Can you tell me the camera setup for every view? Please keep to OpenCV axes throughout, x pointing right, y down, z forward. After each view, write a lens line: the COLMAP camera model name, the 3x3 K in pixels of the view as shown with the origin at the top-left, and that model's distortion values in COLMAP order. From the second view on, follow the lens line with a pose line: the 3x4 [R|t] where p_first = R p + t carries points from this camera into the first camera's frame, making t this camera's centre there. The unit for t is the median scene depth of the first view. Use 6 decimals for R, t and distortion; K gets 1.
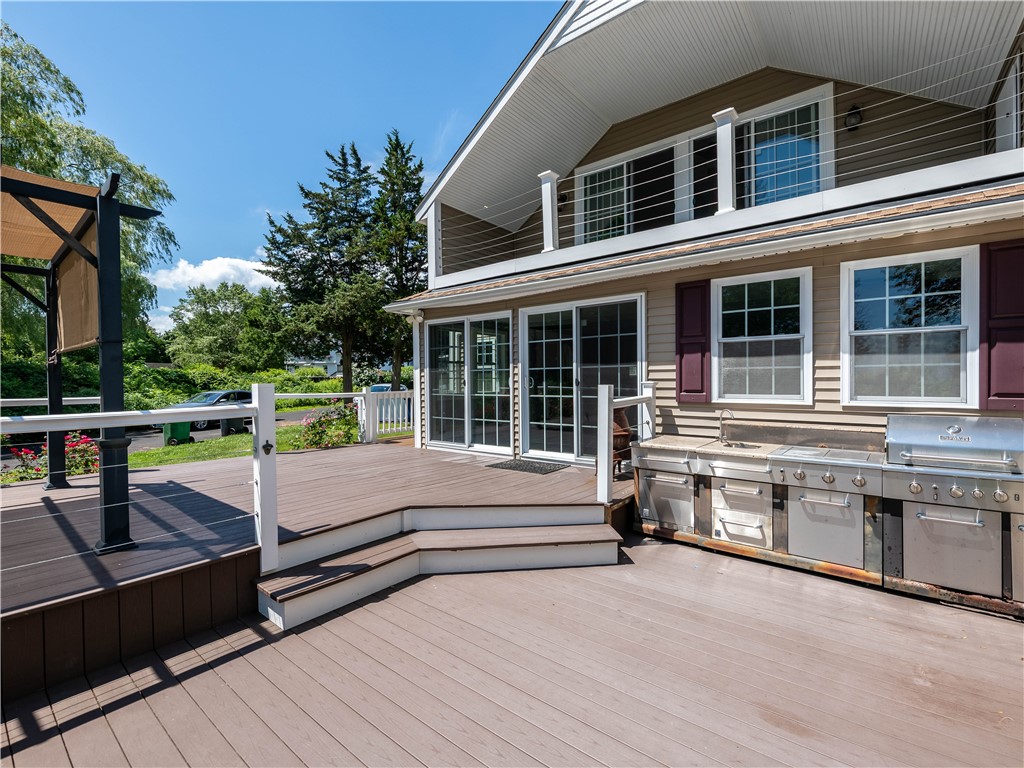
lens RADIAL K [[450.7, 0, 517.0], [0, 450.7, 389.3], [0, 0, 1]] dist [-0.001805, -0.003043]
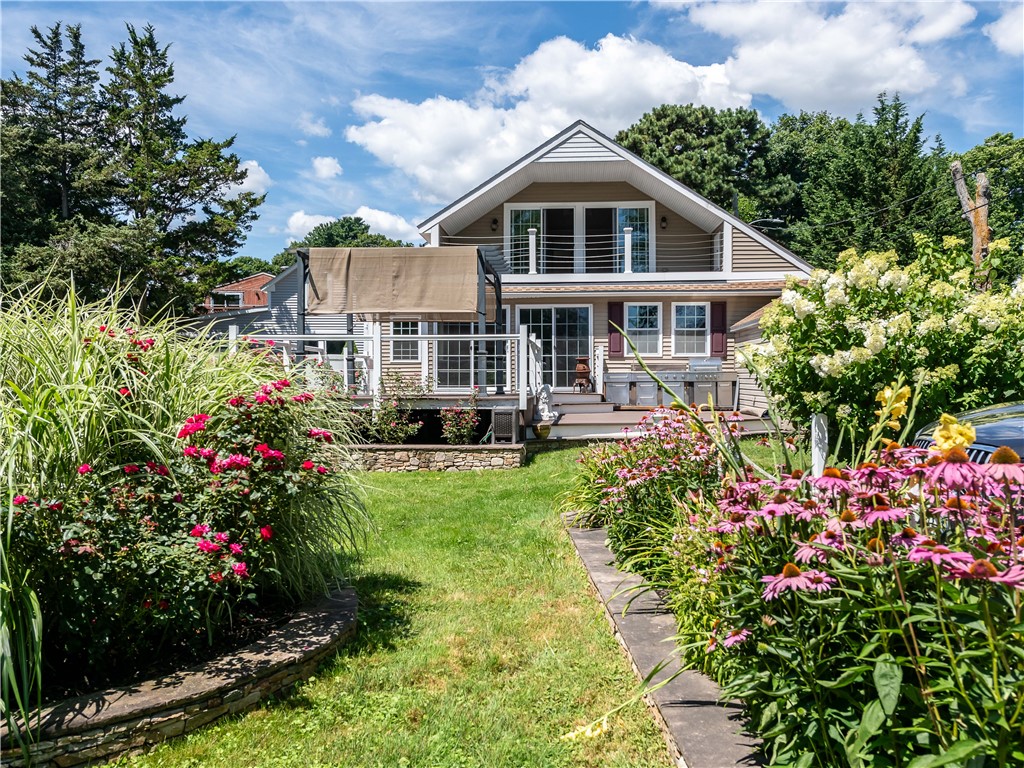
lens RADIAL K [[754.0, 0, 511.7], [0, 754.0, 383.2], [0, 0, 1]] dist [0.017756, -0.010457]
pose [[0.849553, 0.000567, 0.527503, -2.009274], [0.004955, 0.999947, -0.009055, 0.192066], [-0.527480, 0.010307, 0.849505, -1.883571]]
